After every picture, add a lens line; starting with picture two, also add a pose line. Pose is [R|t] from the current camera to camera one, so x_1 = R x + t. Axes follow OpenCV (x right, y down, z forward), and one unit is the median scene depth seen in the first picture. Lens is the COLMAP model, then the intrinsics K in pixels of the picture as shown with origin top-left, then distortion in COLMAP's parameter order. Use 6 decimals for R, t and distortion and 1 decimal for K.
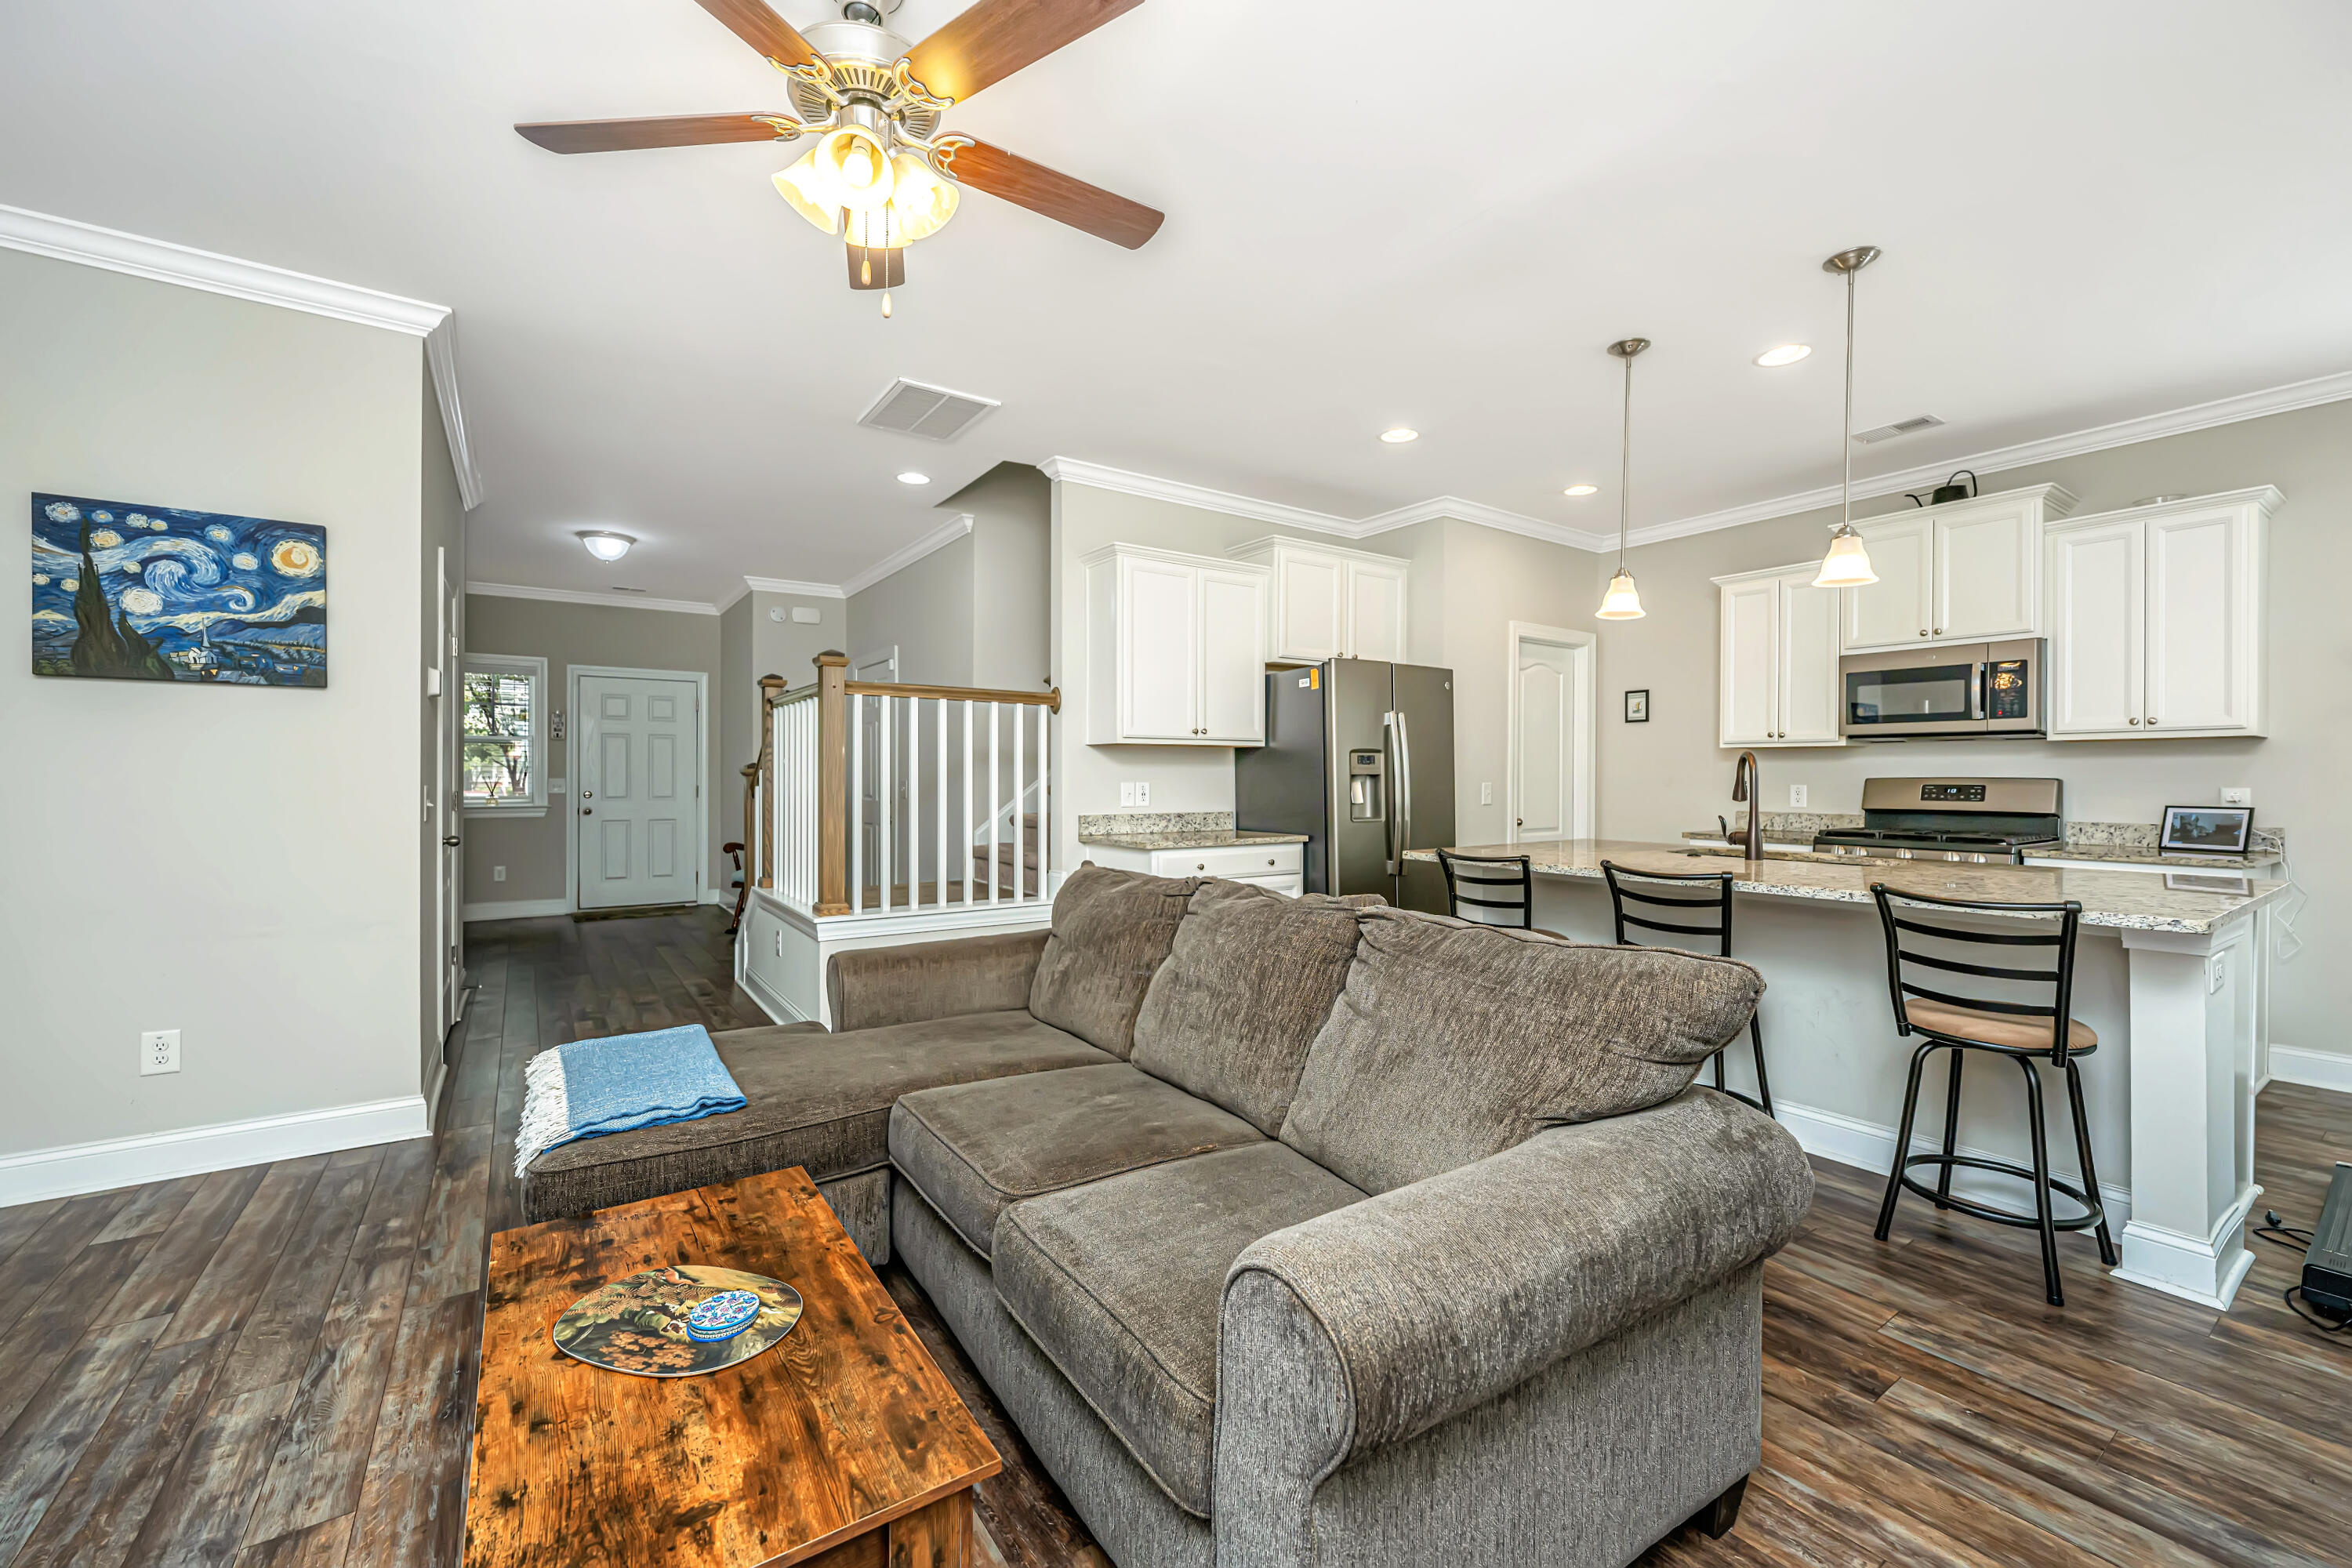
lens RADIAL K [[953.2, 0, 1172.9], [0, 953.2, 780.7], [0, 0, 1]] dist [-0.000558, -0.000175]
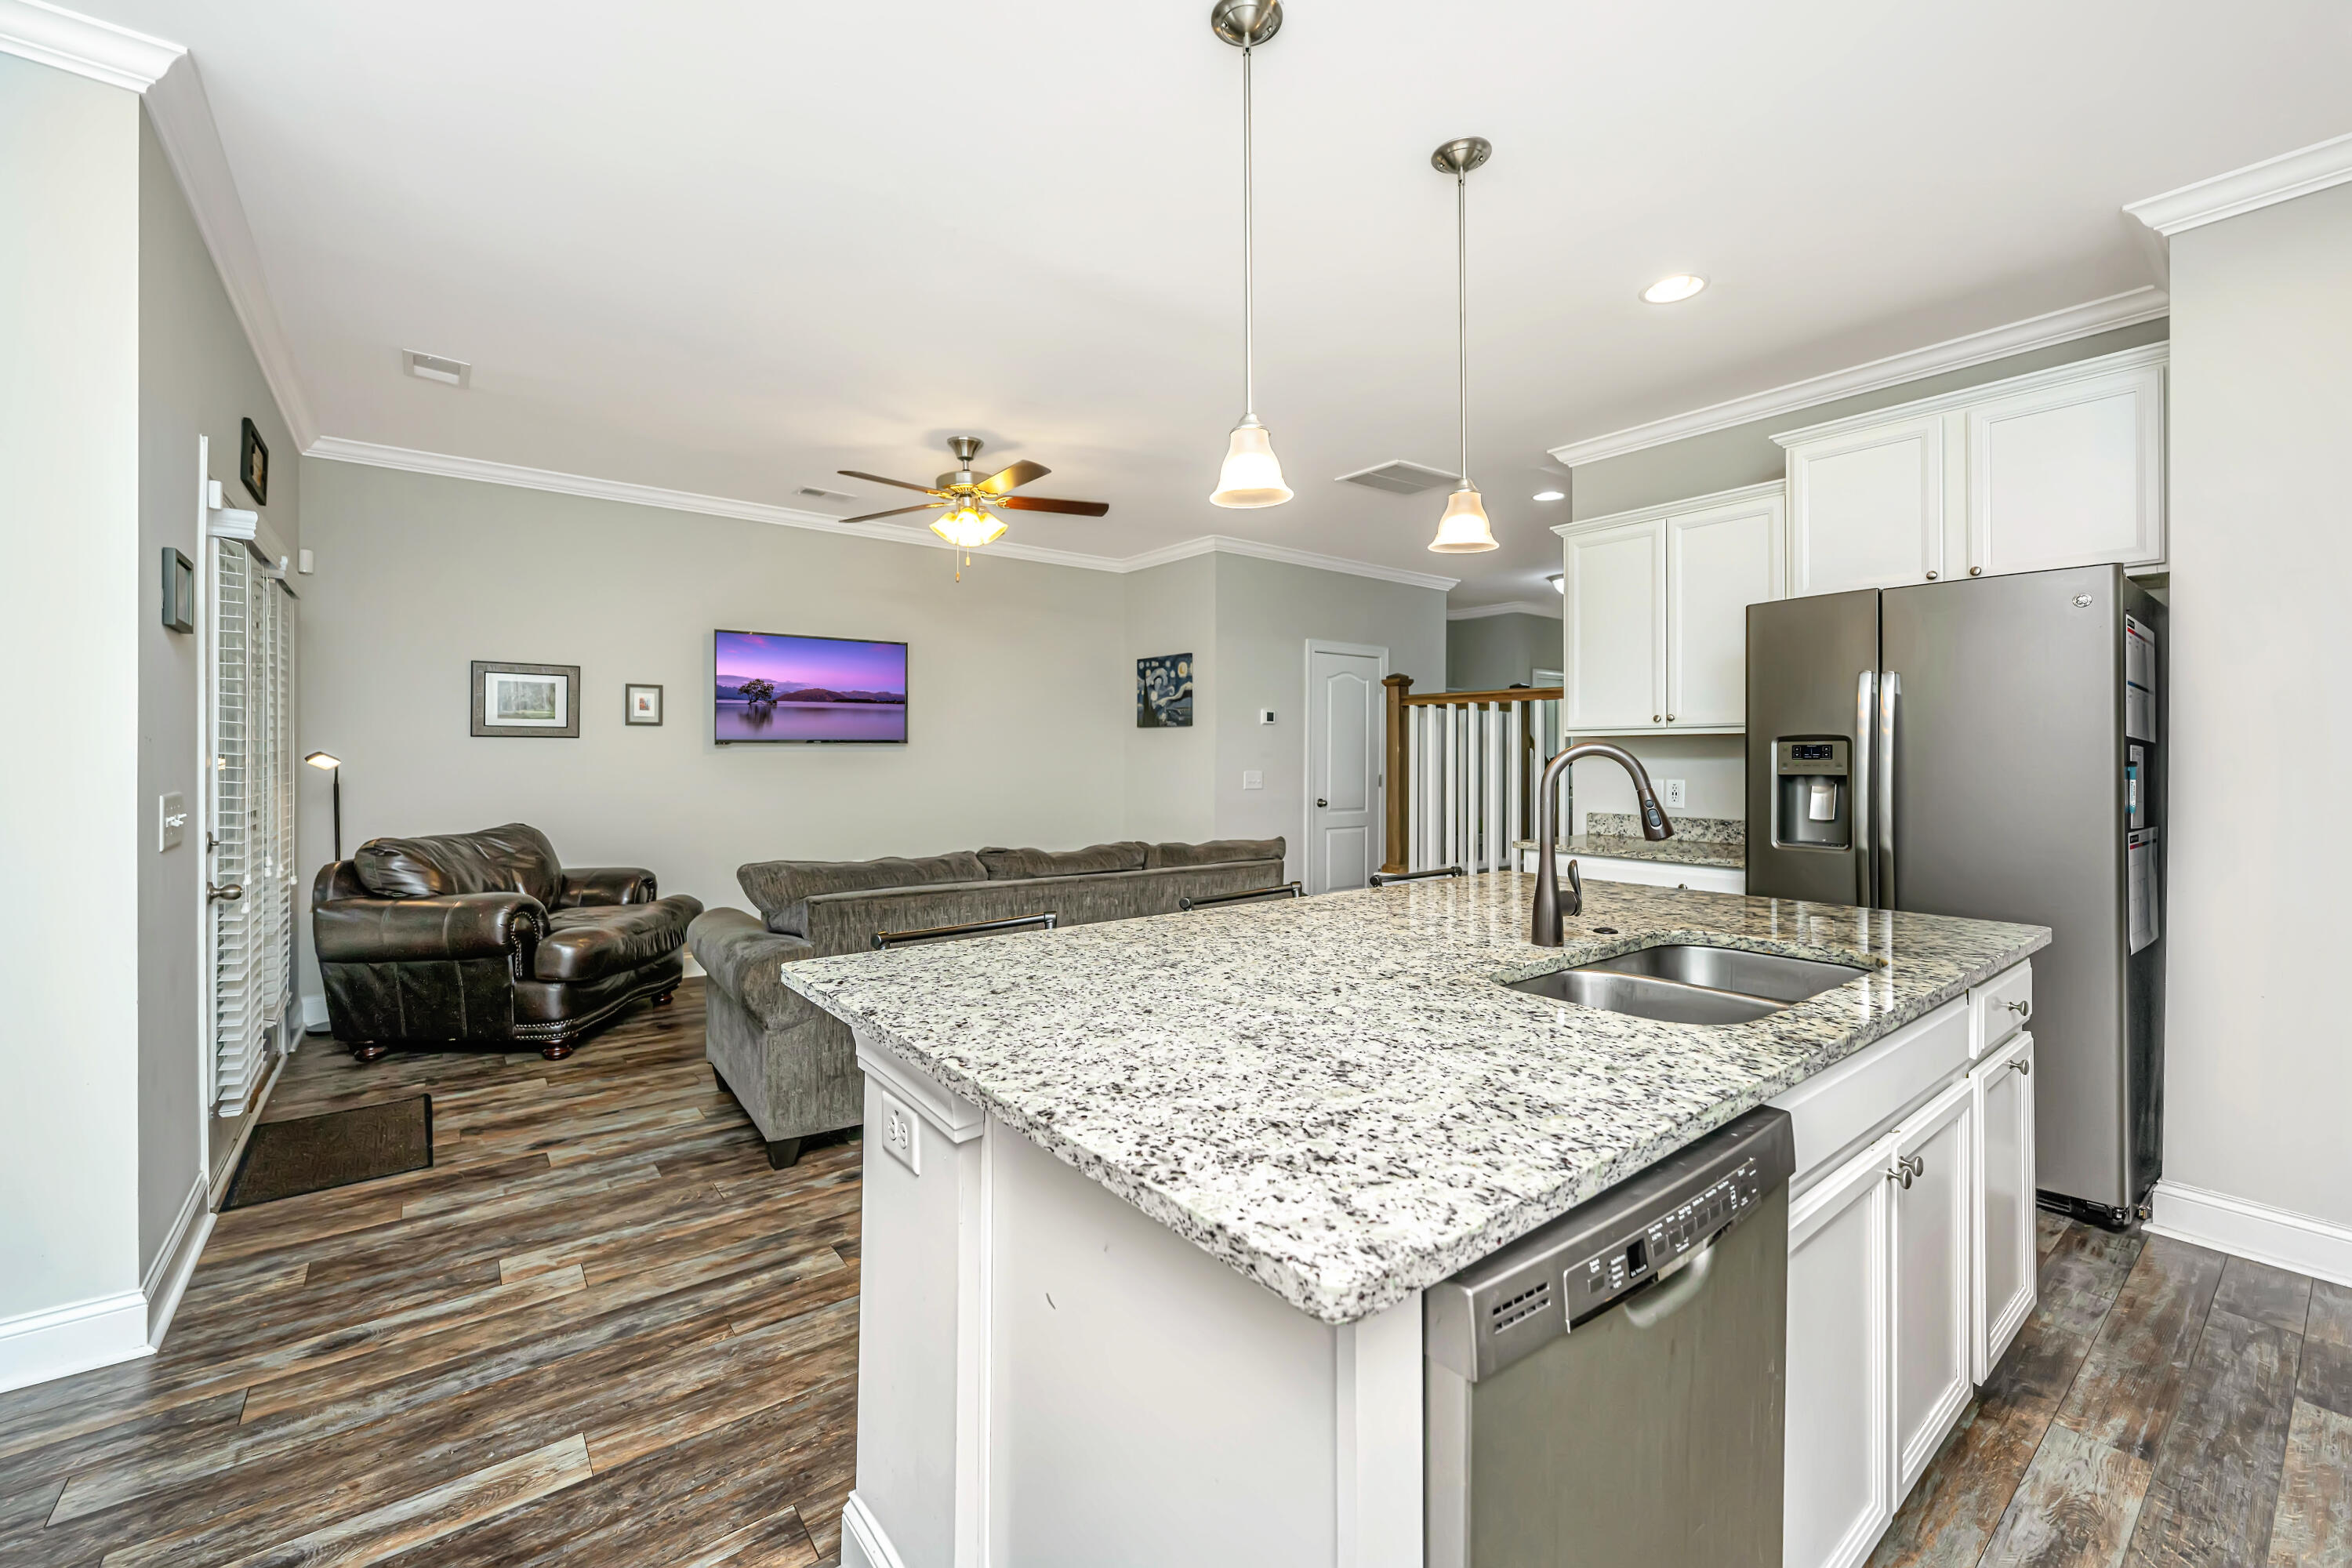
lens RADIAL K [[953.2, 0, 1183.7], [0, 953.2, 747.2], [0, 0, 1]] dist [-0.000558, -0.000175]
pose [[0.058483, -0.014022, -0.998190, 0.936867], [-0.007232, 0.999869, -0.014469, -0.013333], [0.998262, 0.008066, 0.058374, 0.626661]]
